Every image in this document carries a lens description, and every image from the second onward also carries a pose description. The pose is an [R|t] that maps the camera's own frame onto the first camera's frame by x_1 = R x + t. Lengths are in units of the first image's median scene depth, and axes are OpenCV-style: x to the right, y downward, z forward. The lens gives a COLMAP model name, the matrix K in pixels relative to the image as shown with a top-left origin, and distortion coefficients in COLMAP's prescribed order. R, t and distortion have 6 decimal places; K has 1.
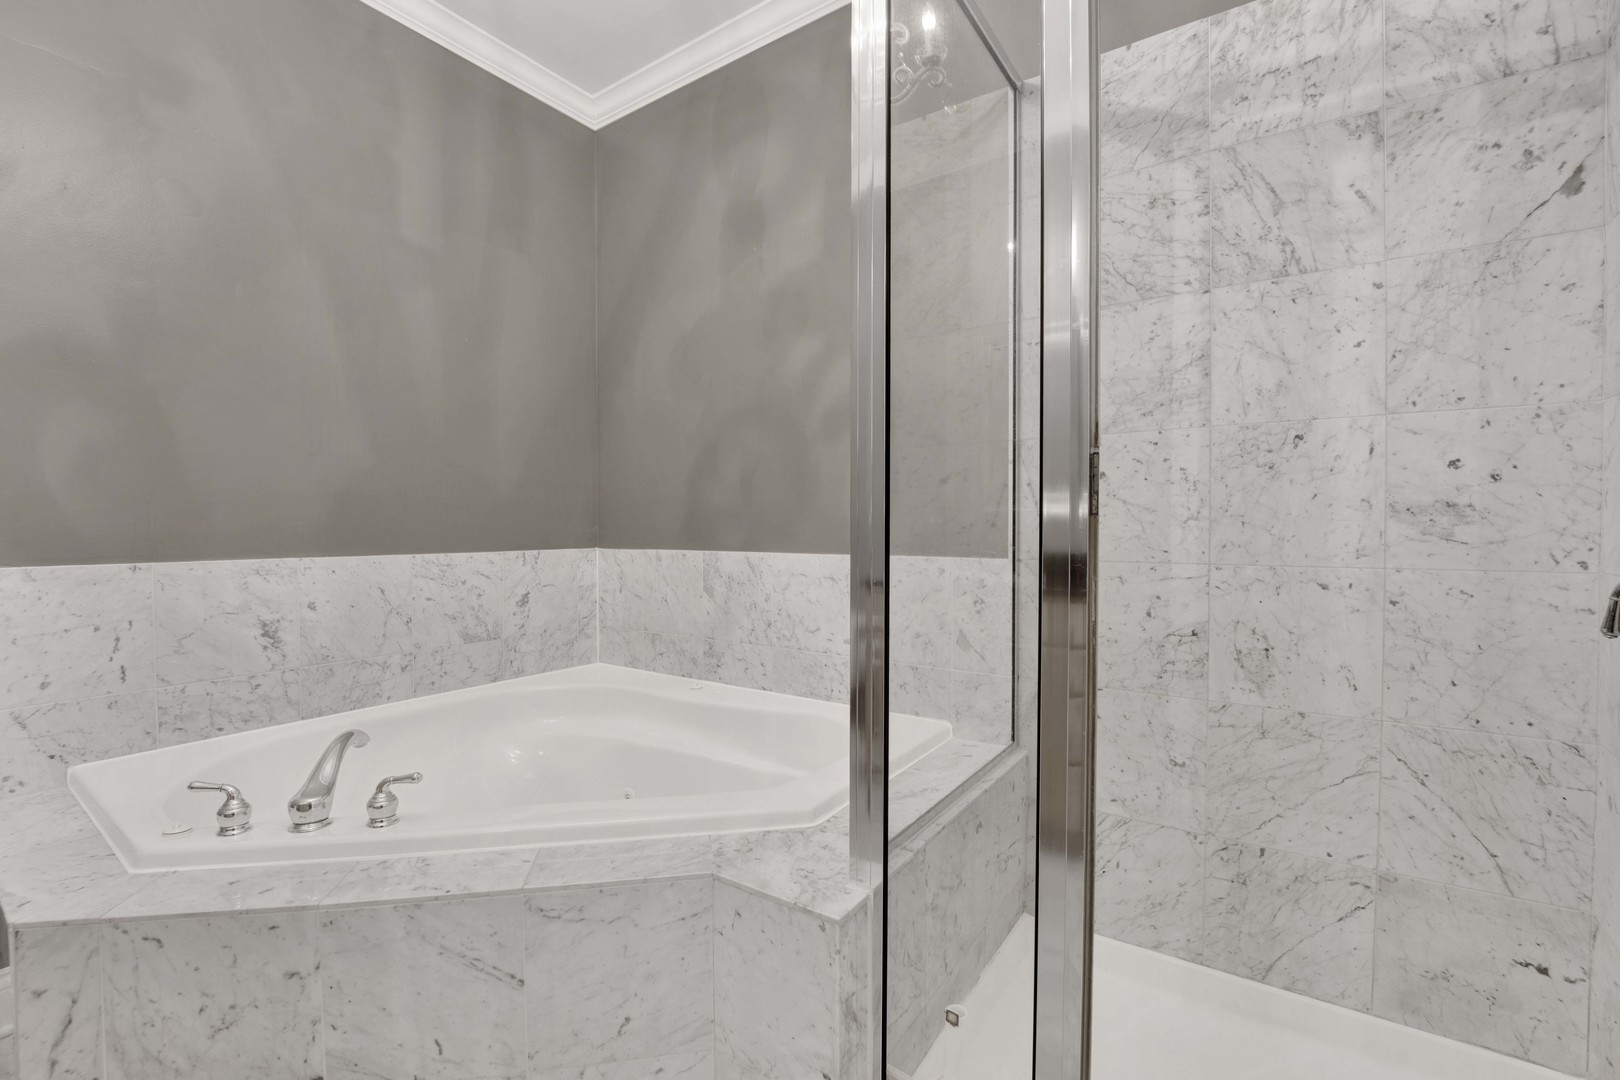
lens RADIAL K [[689.6, 0, 809.2], [0, 689.6, 541.4], [0, 0, 1]] dist [-0.023958, 0.000465]
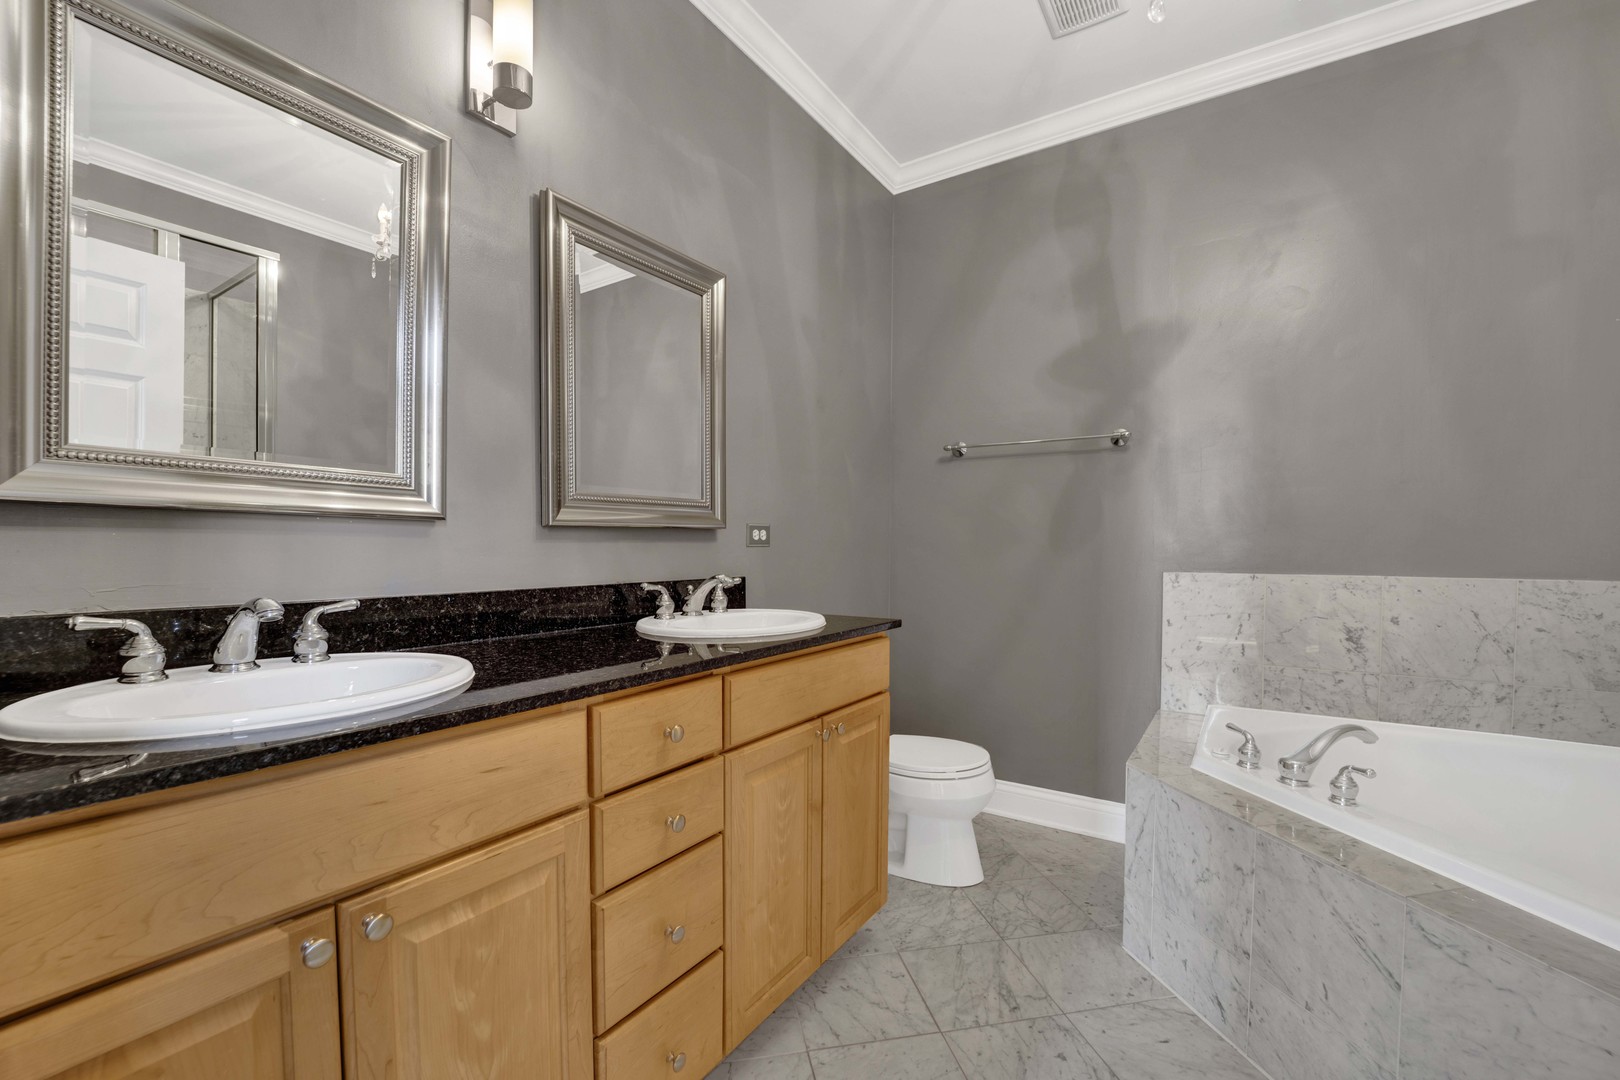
lens RADIAL K [[689.6, 0, 832.8], [0, 689.6, 564.3], [0, 0, 1]] dist [-0.023958, 0.000465]
pose [[0.047207, 0.026433, -0.998535, 0.384365], [-0.024122, 0.999388, 0.025315, -0.001856], [0.998594, 0.022892, 0.047816, 0.049346]]
